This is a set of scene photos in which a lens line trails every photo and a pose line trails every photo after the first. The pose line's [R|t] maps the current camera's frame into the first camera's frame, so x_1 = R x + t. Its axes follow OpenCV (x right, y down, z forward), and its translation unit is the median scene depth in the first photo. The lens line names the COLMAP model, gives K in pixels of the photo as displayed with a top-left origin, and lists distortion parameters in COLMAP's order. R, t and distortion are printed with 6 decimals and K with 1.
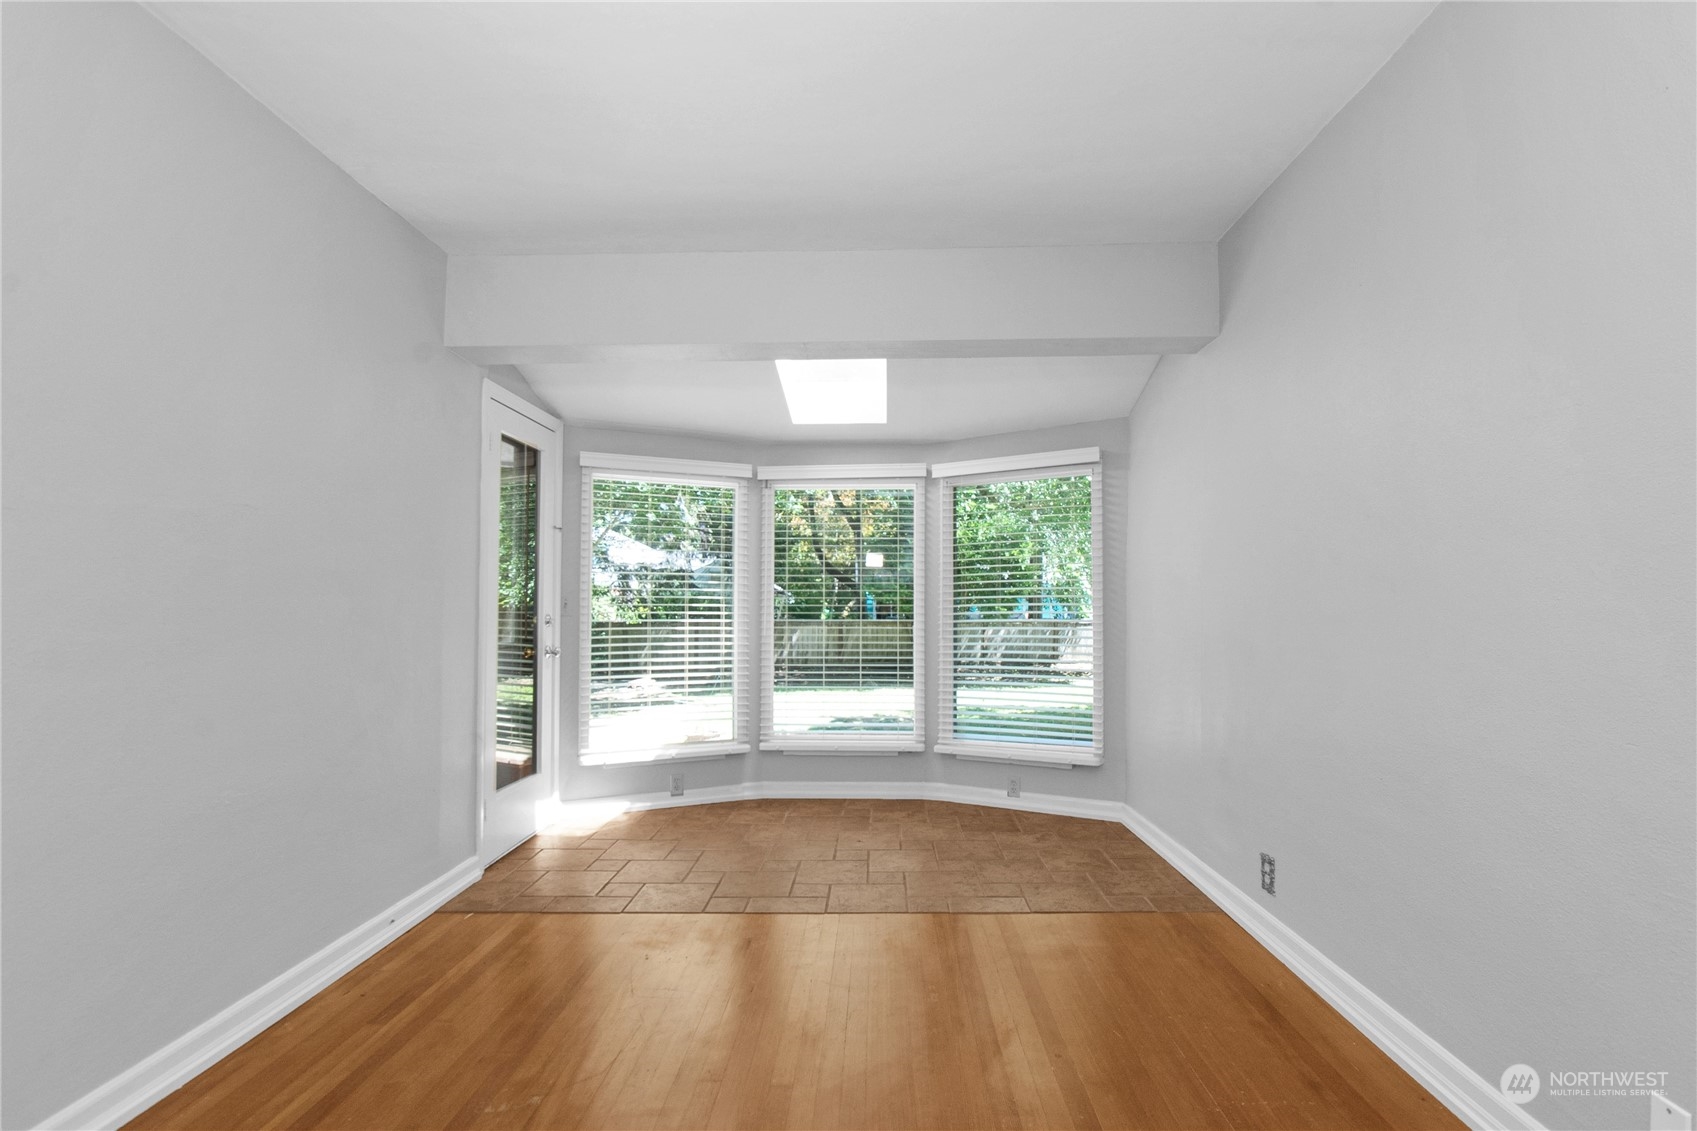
lens RADIAL K [[794.7, 0, 861.3], [0, 794.7, 585.8], [0, 0, 1]] dist [-0.014093, 0.000444]
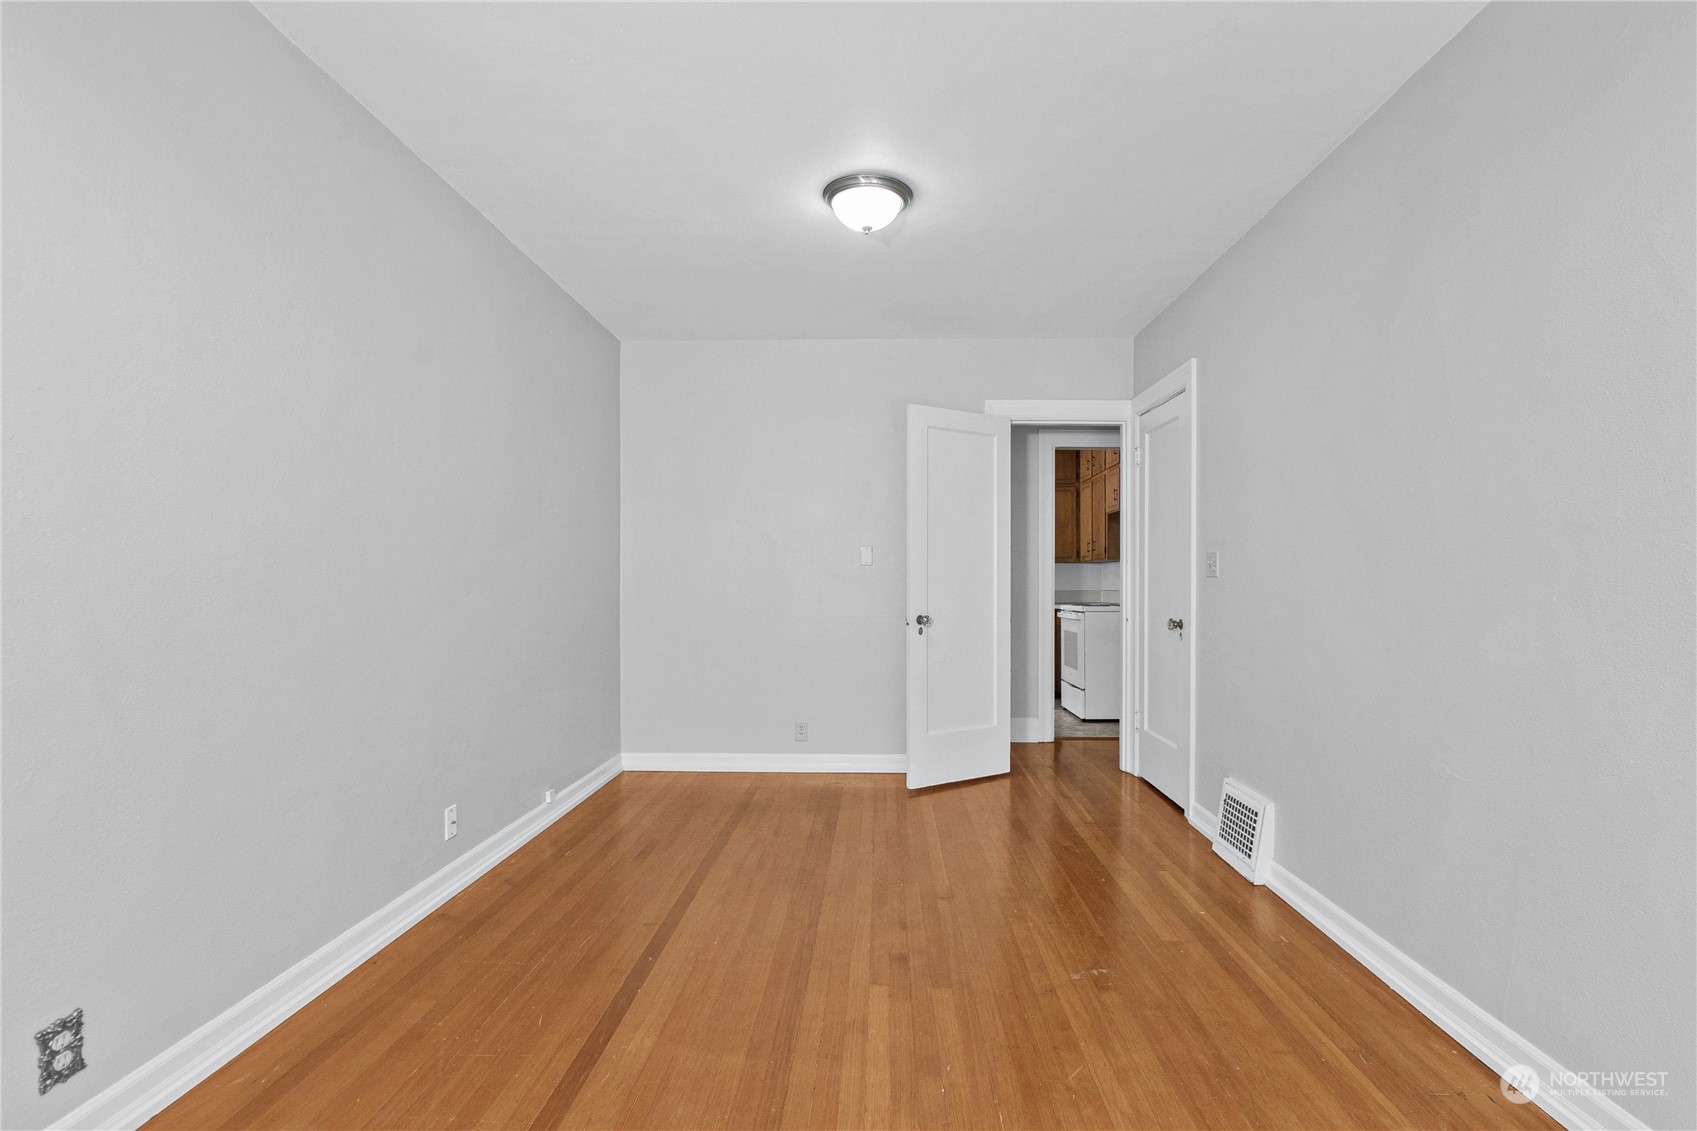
lens RADIAL K [[816.7, 0, 869.9], [0, 816.7, 583.2], [0, 0, 1]] dist [-0.001475, 0.000908]
pose [[-0.999820, 0.001338, -0.018915, -0.030859], [0.001788, 0.999716, -0.023784, 0.028378], [0.018878, -0.023814, -0.999538, 0.976879]]
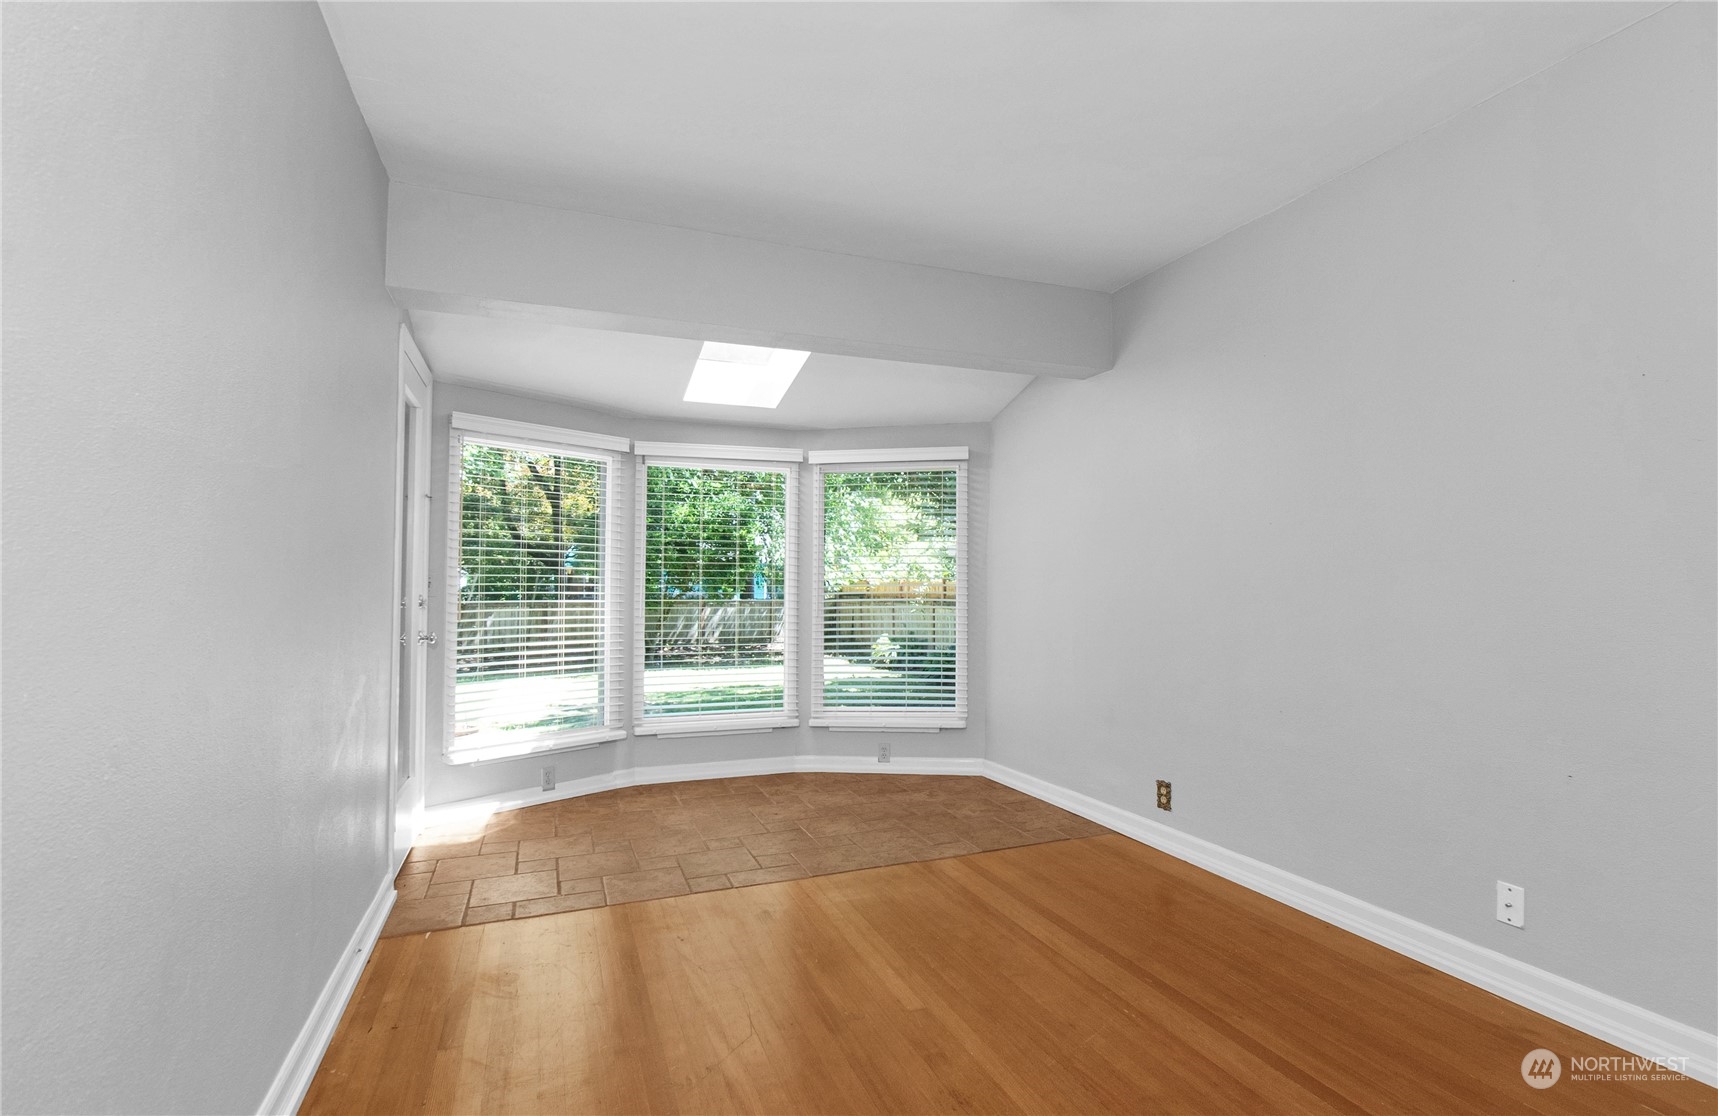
lens RADIAL K [[818.0, 0, 859.0], [0, 818.0, 558.0], [0, 0, 1]] dist [-0.011575, -0.000126]
pose [[0.921392, 0.016018, 0.388304, -0.284229], [-0.012837, 0.999859, -0.010785, -0.000757], [-0.388422, 0.004952, 0.921468, -0.020284]]
